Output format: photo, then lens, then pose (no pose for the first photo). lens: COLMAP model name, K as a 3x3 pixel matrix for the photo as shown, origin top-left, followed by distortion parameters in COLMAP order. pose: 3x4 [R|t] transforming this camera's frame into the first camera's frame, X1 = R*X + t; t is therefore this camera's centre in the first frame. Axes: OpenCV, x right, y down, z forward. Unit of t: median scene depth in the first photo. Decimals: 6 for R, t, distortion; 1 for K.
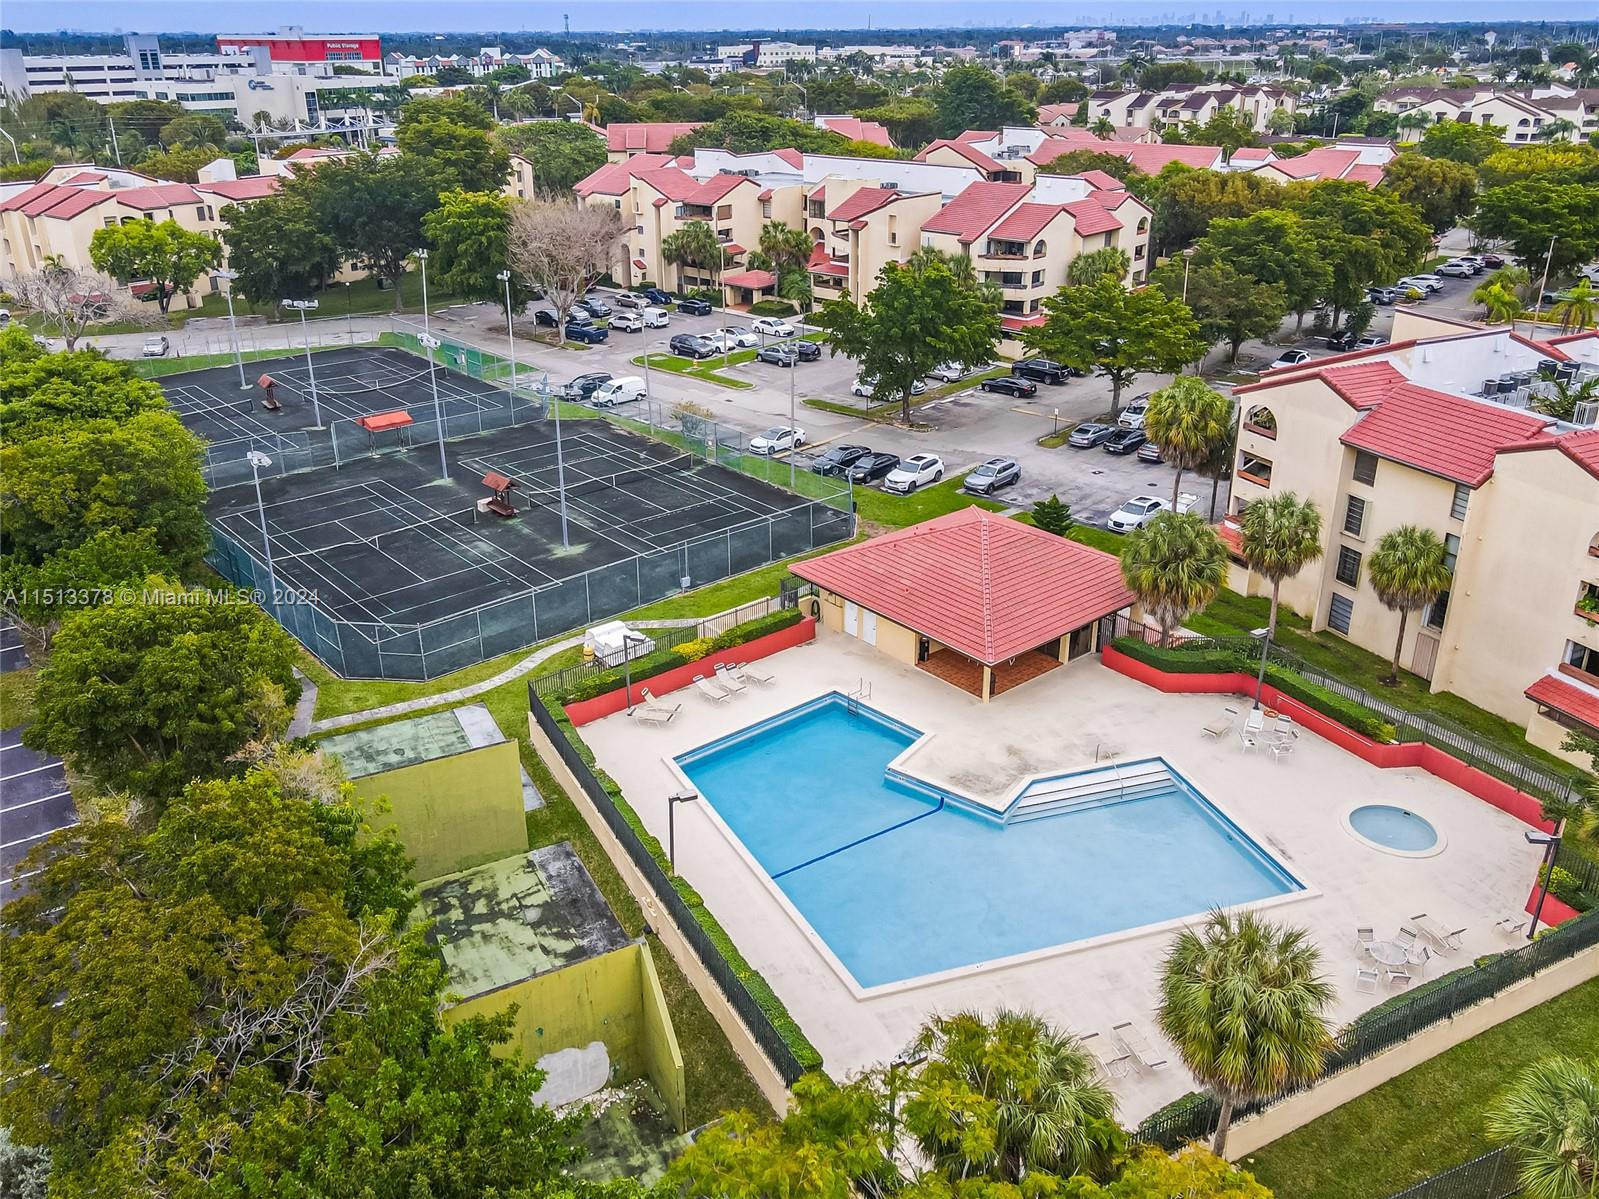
lens RADIAL K [[1237.3, 0, 799.5], [0, 1237.3, 599.5], [0, 0, 1]] dist [-0.004603, 0.031947]
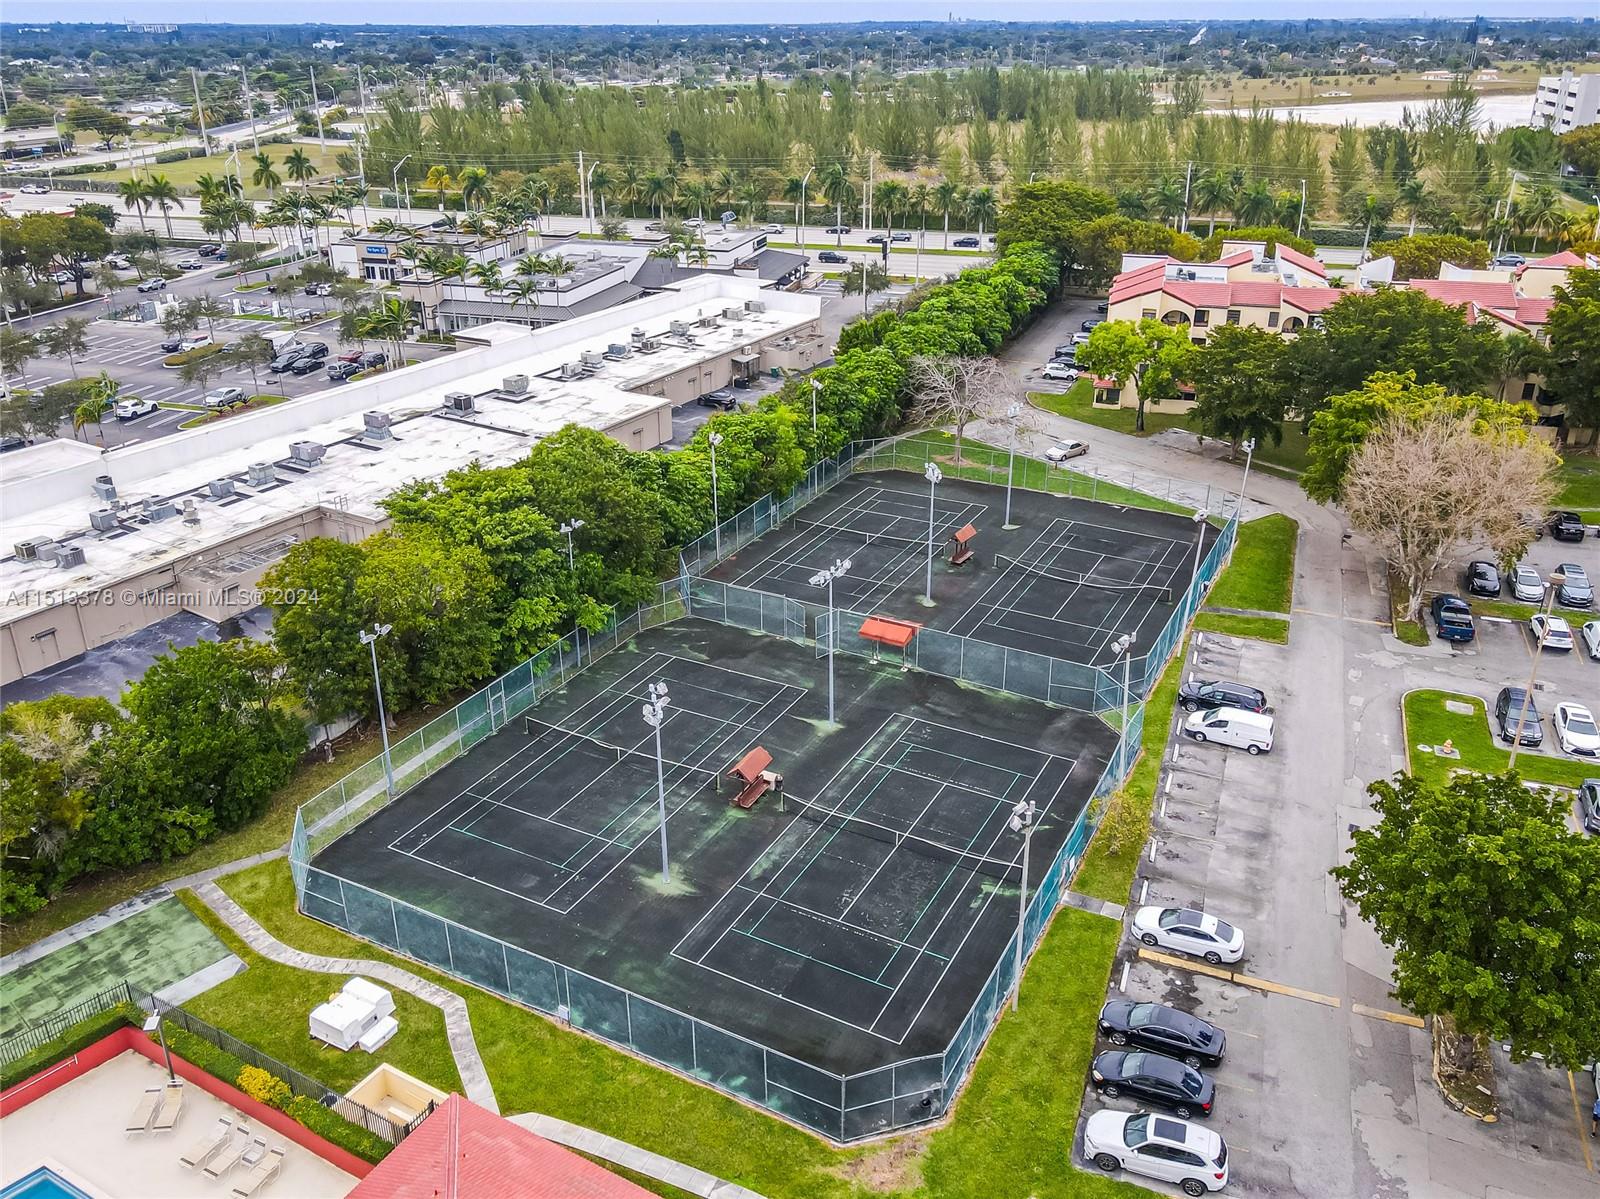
lens RADIAL K [[1238.1, 0, 800.0], [0, 1238.1, 599.5], [0, 0, 1]] dist [-0.004603, 0.031947]
pose [[0.362503, 0.403179, -0.840261, 0.293977], [-0.393528, 0.883485, 0.254144, -0.290035], [0.844824, 0.238538, 0.478929, 0.421816]]
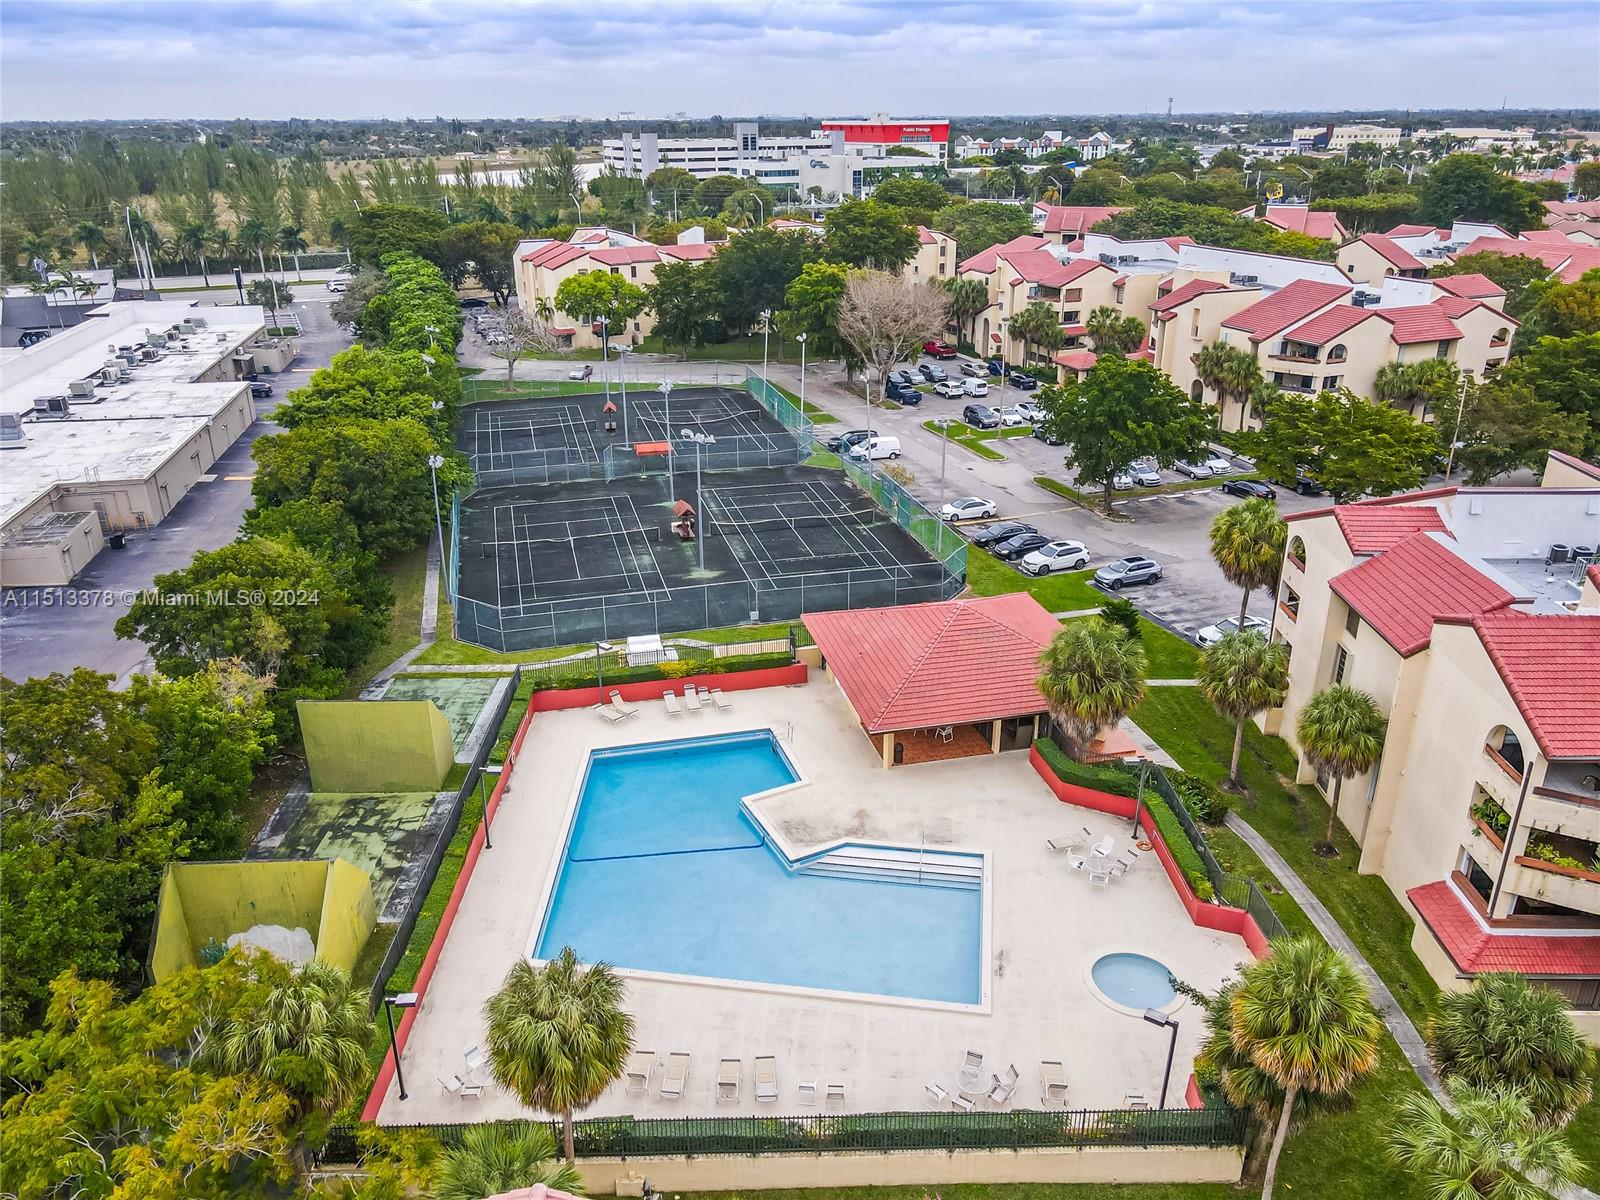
lens RADIAL K [[1141.6, 0, 804.7], [0, 1141.6, 645.3], [0, 0, 1]] dist [-0.007851, 0.036683]
pose [[0.897729, 0.185962, -0.399376, 0.225855], [-0.183815, 0.981973, 0.044053, -0.025437], [0.400369, 0.033863, 0.915728, 0.032705]]
